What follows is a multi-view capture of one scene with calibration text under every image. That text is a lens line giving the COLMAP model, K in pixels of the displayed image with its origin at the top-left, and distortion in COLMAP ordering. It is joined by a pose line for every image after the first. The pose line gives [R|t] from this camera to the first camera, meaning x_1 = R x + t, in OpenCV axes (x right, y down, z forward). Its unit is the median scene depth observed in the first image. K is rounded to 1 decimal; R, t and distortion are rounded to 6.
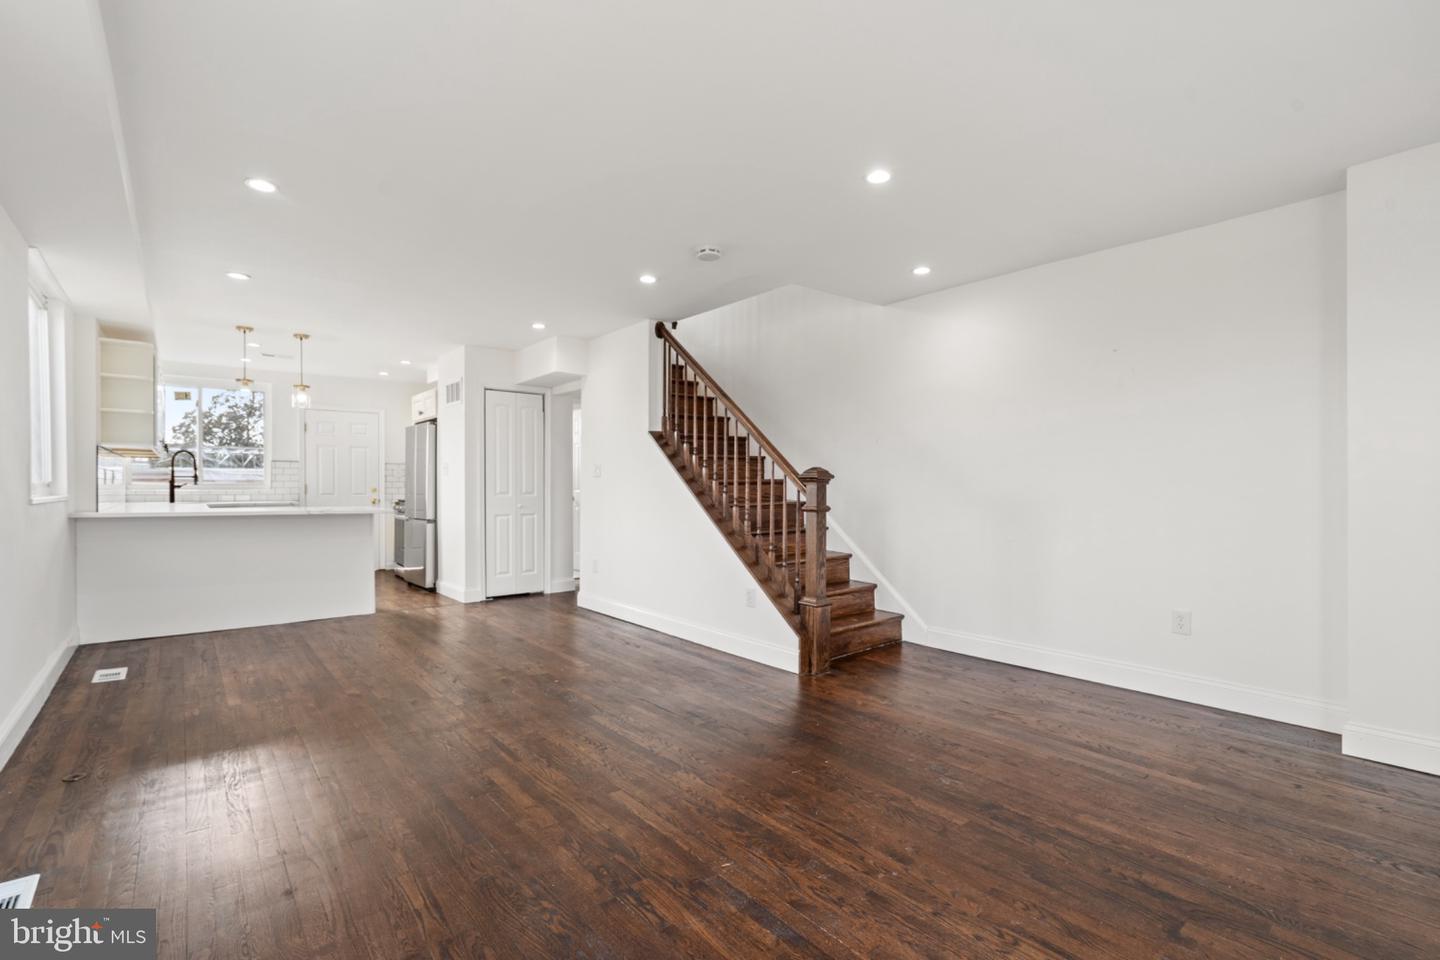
lens RADIAL K [[658.7, 0, 719.6], [0, 658.7, 493.4], [0, 0, 1]] dist [-0.003983, 0.001407]
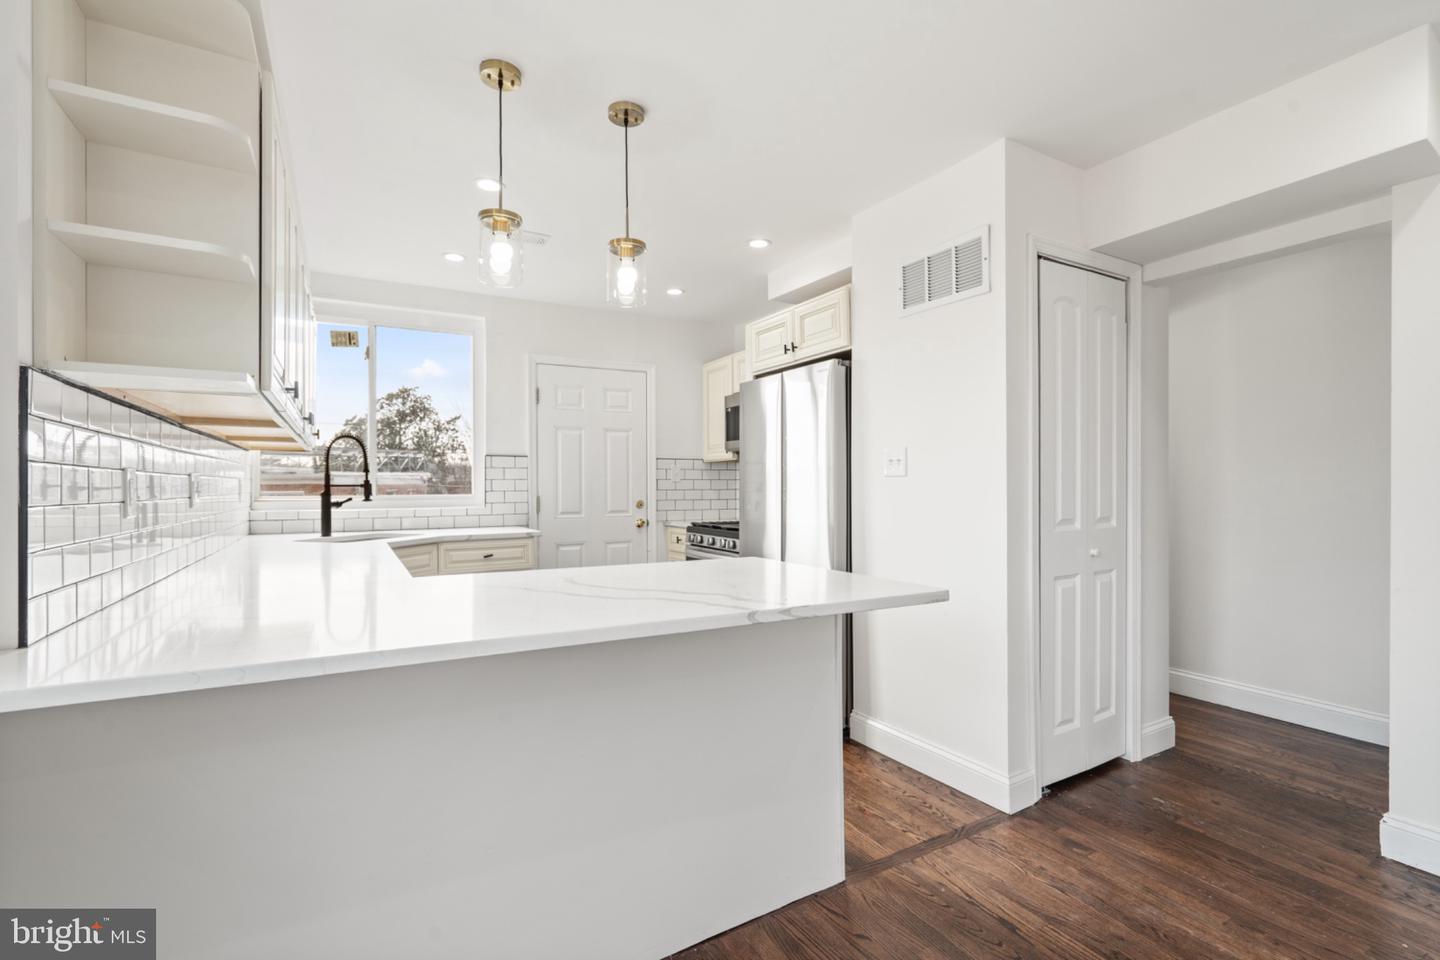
lens RADIAL K [[658.7, 0, 719.6], [0, 658.7, 493.4], [0, 0, 1]] dist [-0.003983, 0.001407]
pose [[0.986243, -0.005278, -0.165219, -0.405931], [0.005283, 0.999986, -0.000409, -0.016078], [0.165219, -0.000469, 0.986257, 0.495855]]
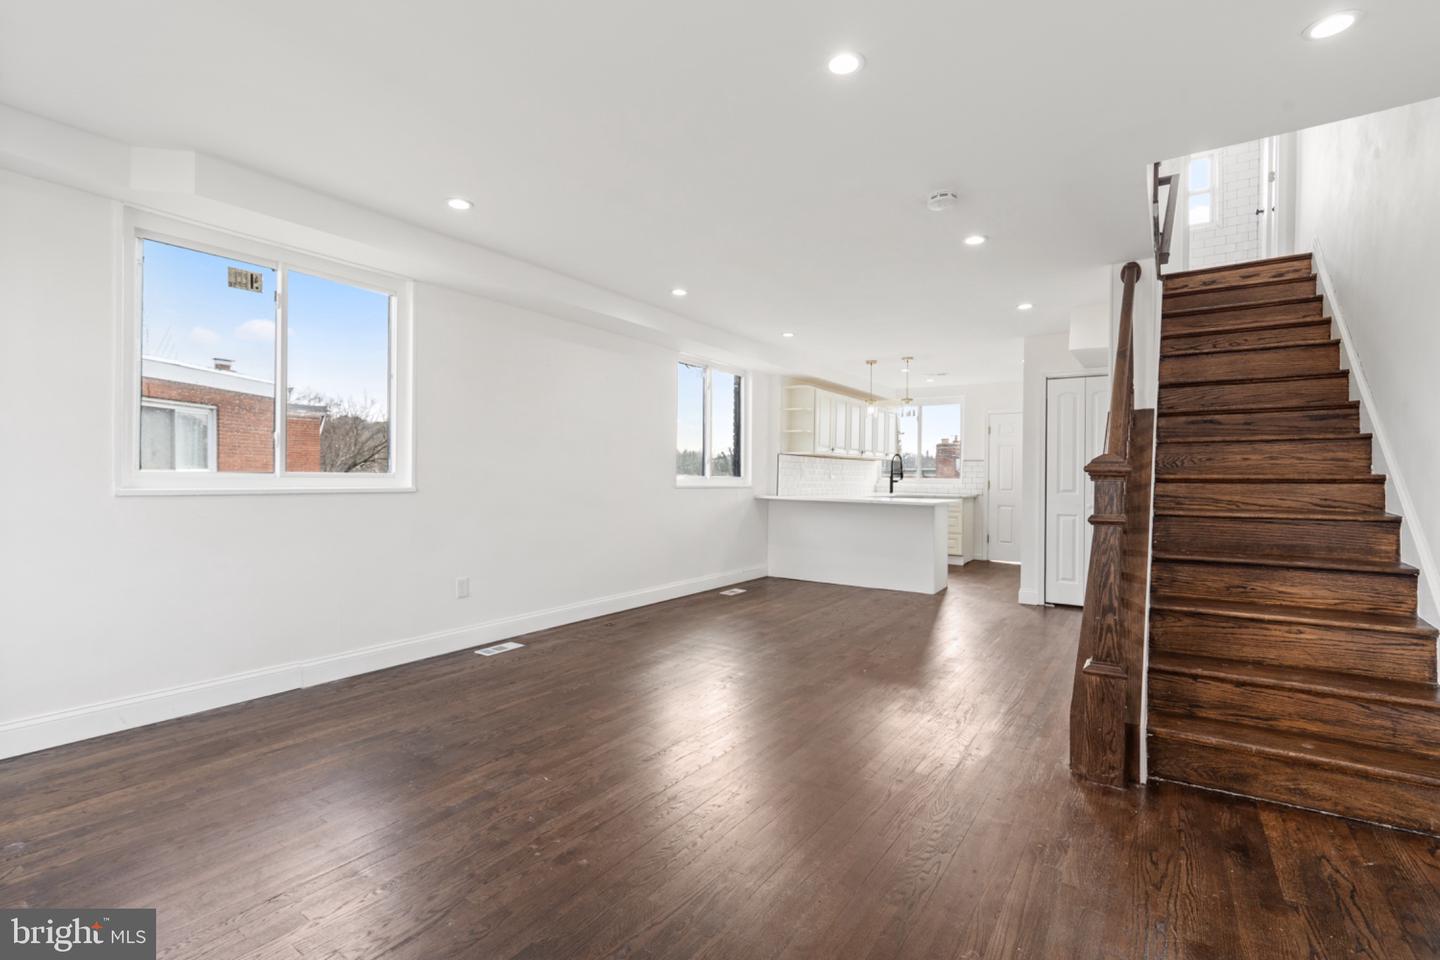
lens RADIAL K [[653.0, 0, 722.5], [0, 653.0, 479.9], [0, 0, 1]] dist [-0.003894, 0.001365]
pose [[0.288591, 0.005345, -0.957438, 0.339578], [-0.021730, 0.999763, -0.000969, -0.003716], [0.957206, 0.021085, 0.288639, 0.248115]]
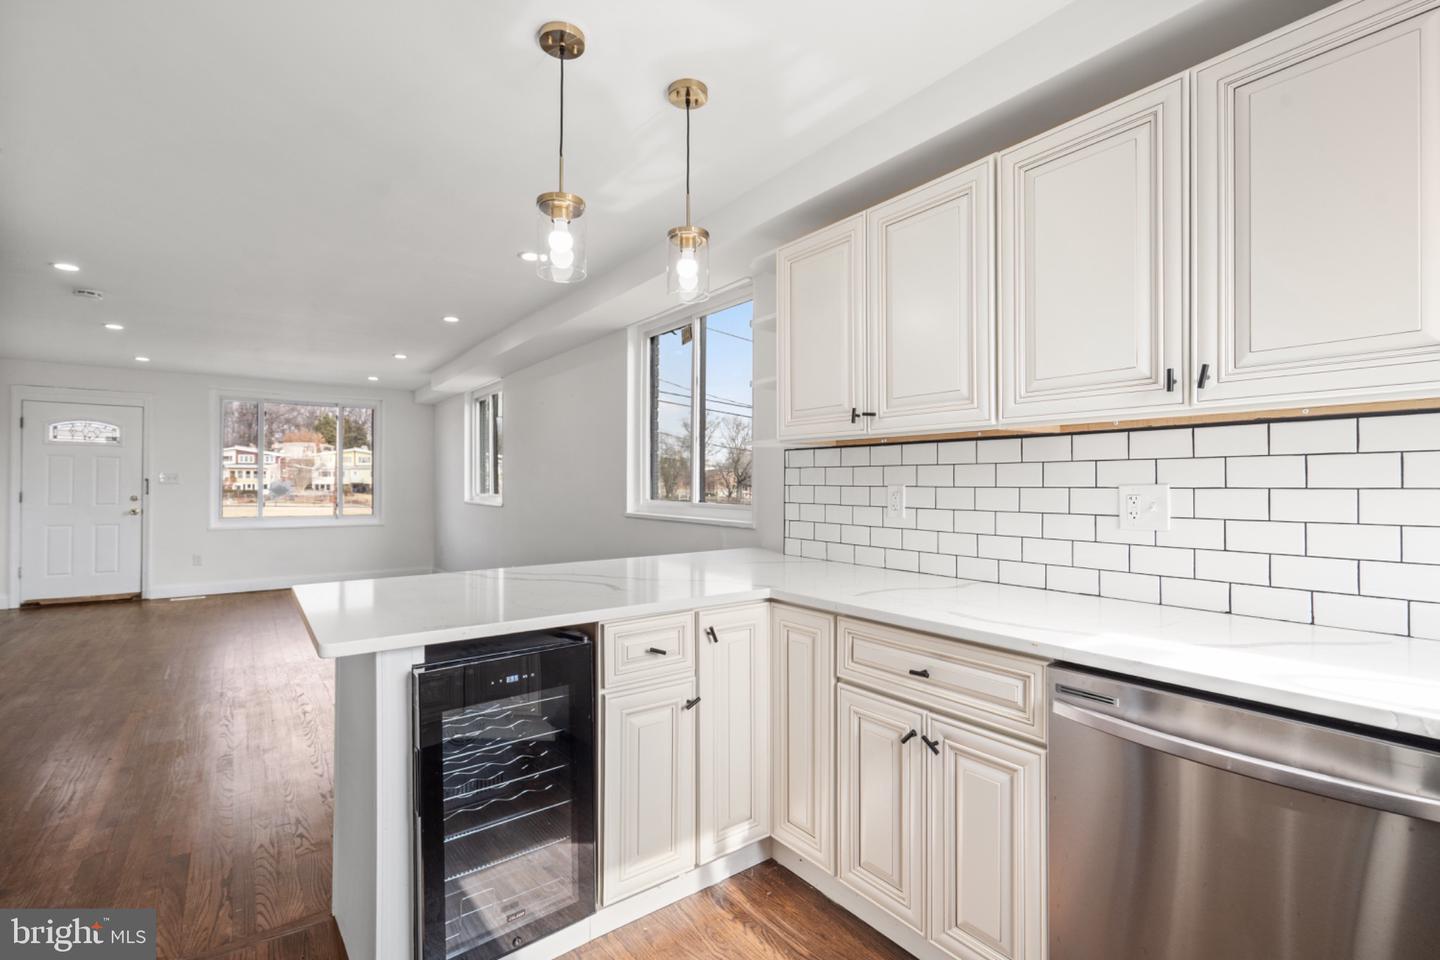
lens RADIAL K [[653.0, 0, 722.5], [0, 653.0, 479.9], [0, 0, 1]] dist [-0.003894, 0.001365]
pose [[-0.998986, -0.003790, 0.044856, -0.563748], [-0.003492, 0.999971, 0.006725, -0.029988], [-0.044880, 0.006561, -0.998971, 1.008955]]
